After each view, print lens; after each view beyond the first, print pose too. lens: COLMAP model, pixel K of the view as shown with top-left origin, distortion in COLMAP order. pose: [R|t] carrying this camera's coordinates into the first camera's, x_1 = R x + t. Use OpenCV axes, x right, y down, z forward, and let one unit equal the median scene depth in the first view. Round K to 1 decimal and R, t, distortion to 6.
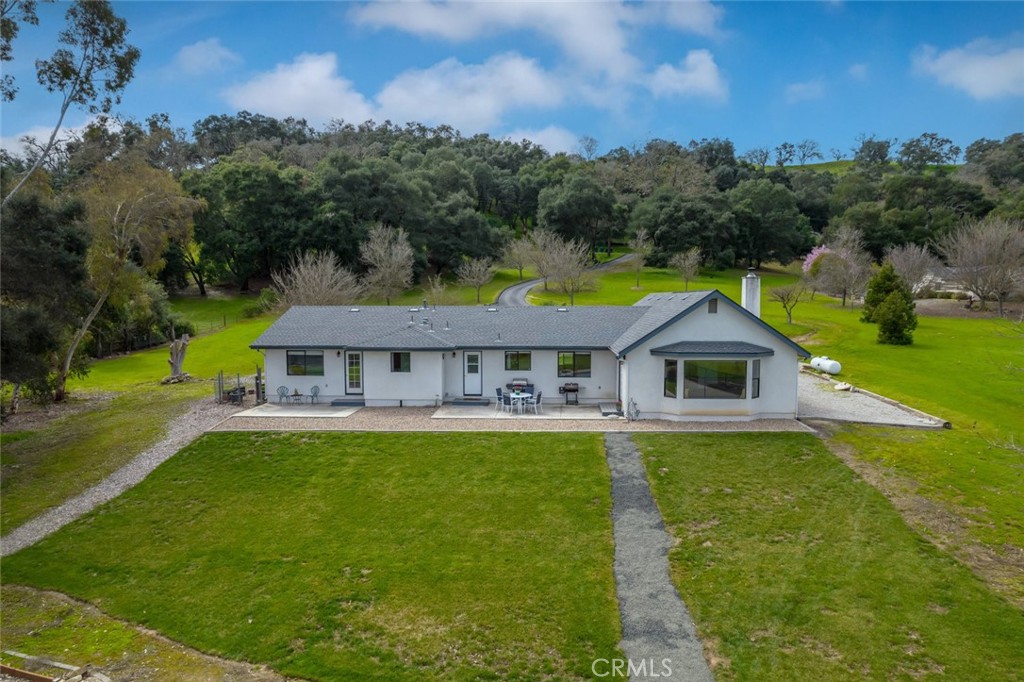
lens RADIAL K [[655.3, 0, 510.1], [0, 655.3, 346.5], [0, 0, 1]] dist [-0.078445, 0.066817]
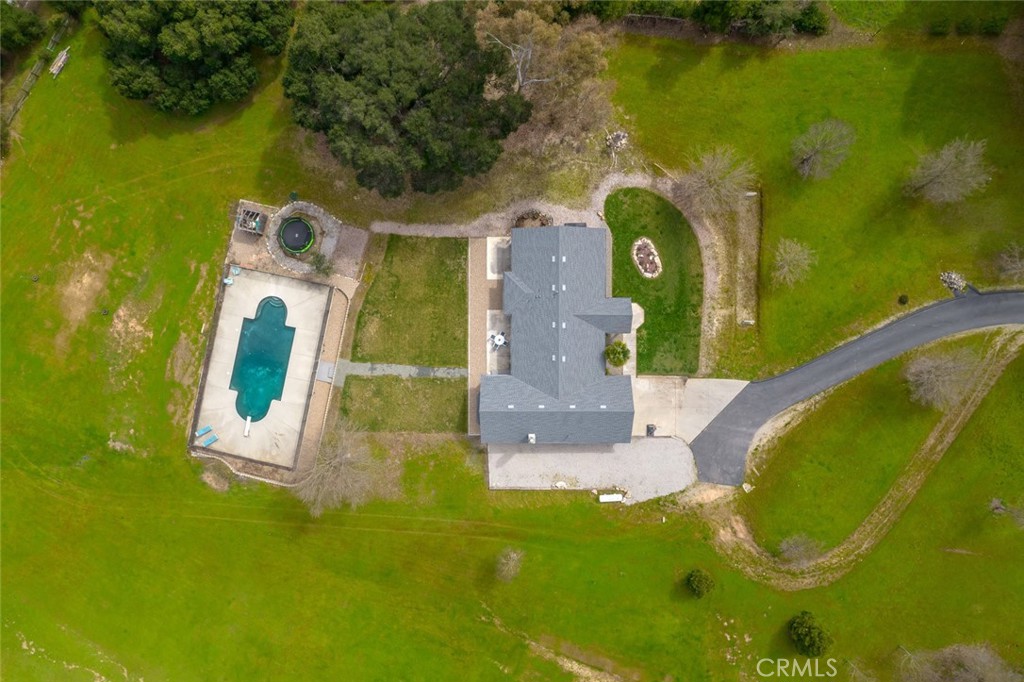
lens RADIAL K [[655.3, 0, 510.1], [0, 655.3, 346.5], [0, 0, 1]] dist [-0.078445, 0.066817]
pose [[0.059232, 0.998237, 0.003809, 0.010445], [-0.051908, -0.000731, 0.998652, -0.868213], [0.996894, -0.059349, 0.051774, 0.298506]]
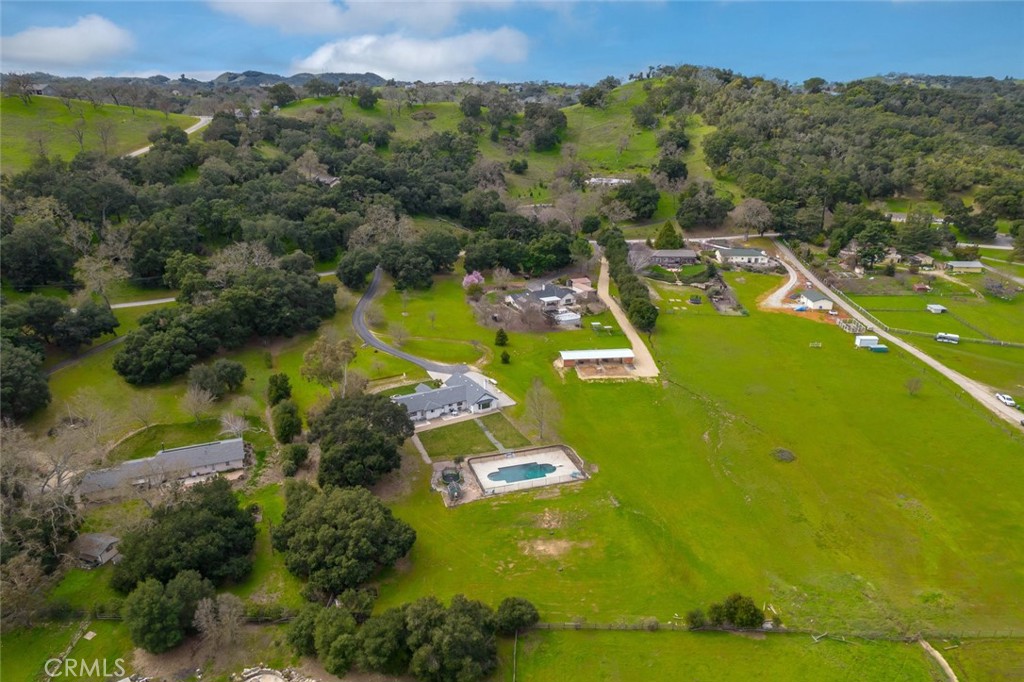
lens RADIAL K [[655.3, 0, 510.1], [0, 655.3, 346.5], [0, 0, 1]] dist [-0.078445, 0.066817]
pose [[0.833569, -0.179170, 0.522552, -0.837288], [0.032561, 0.960232, 0.277299, -0.696381], [-0.551454, -0.214133, 0.806254, -1.282482]]
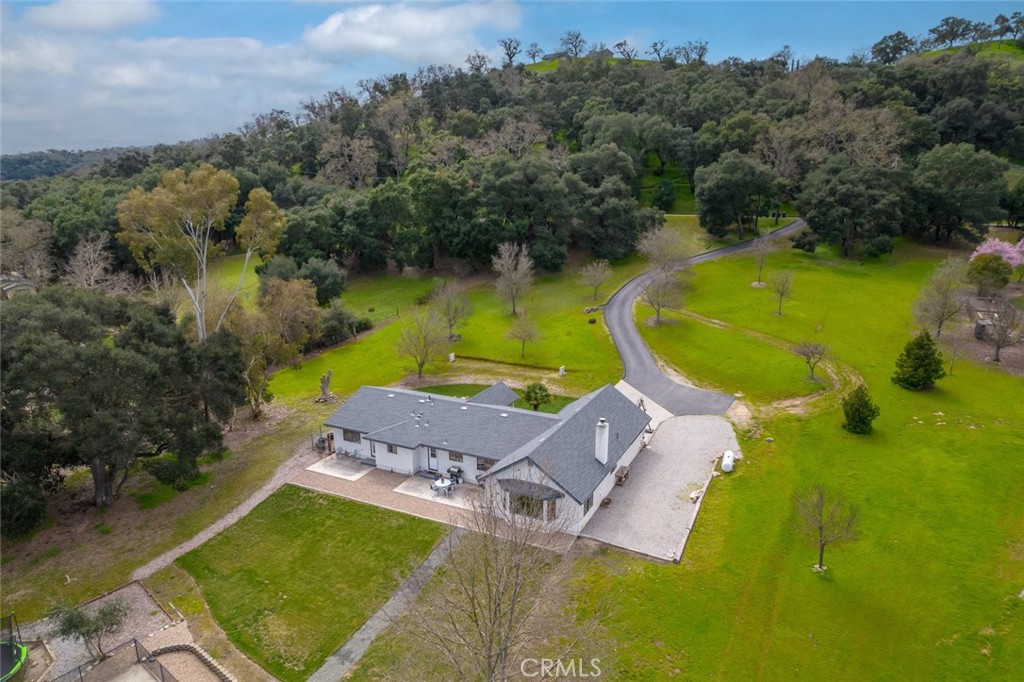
lens RADIAL K [[655.3, 0, 510.1], [0, 655.3, 346.5], [0, 0, 1]] dist [-0.078445, 0.066817]
pose [[0.920844, 0.095280, -0.378111, 0.260301], [-0.024924, 0.982086, 0.186775, -0.198625], [0.389133, -0.162567, 0.906723, -0.140052]]
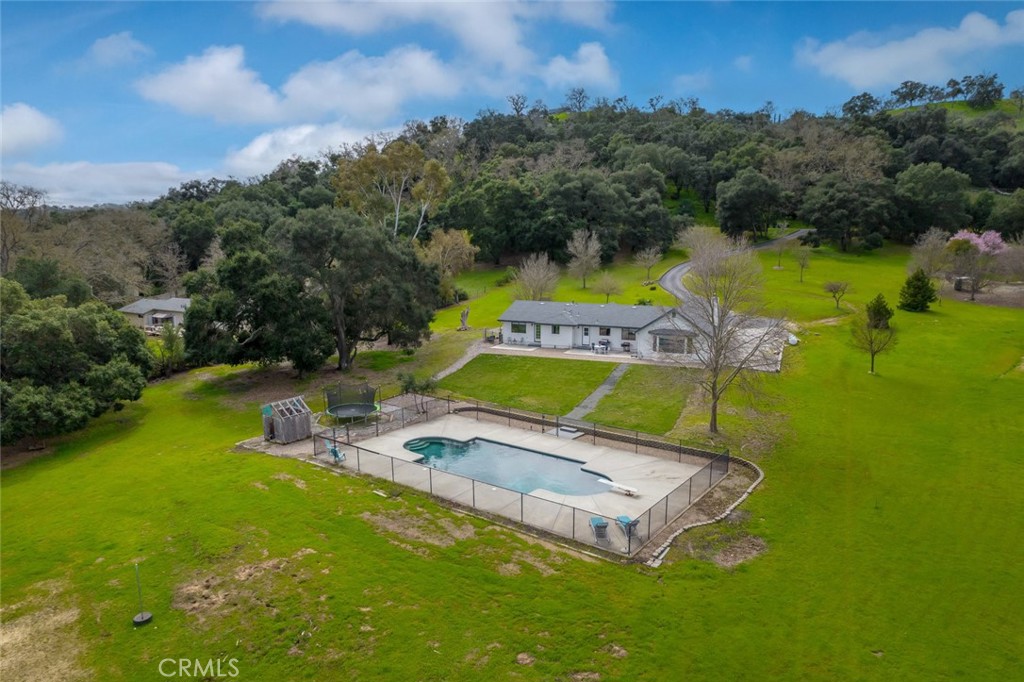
lens RADIAL K [[655.3, 0, 510.1], [0, 655.3, 346.5], [0, 0, 1]] dist [-0.078445, 0.066817]
pose [[0.932334, 0.059684, -0.356639, 0.187281], [-0.026542, 0.994919, 0.097114, -0.050052], [0.360623, -0.081077, 0.929181, -0.453181]]
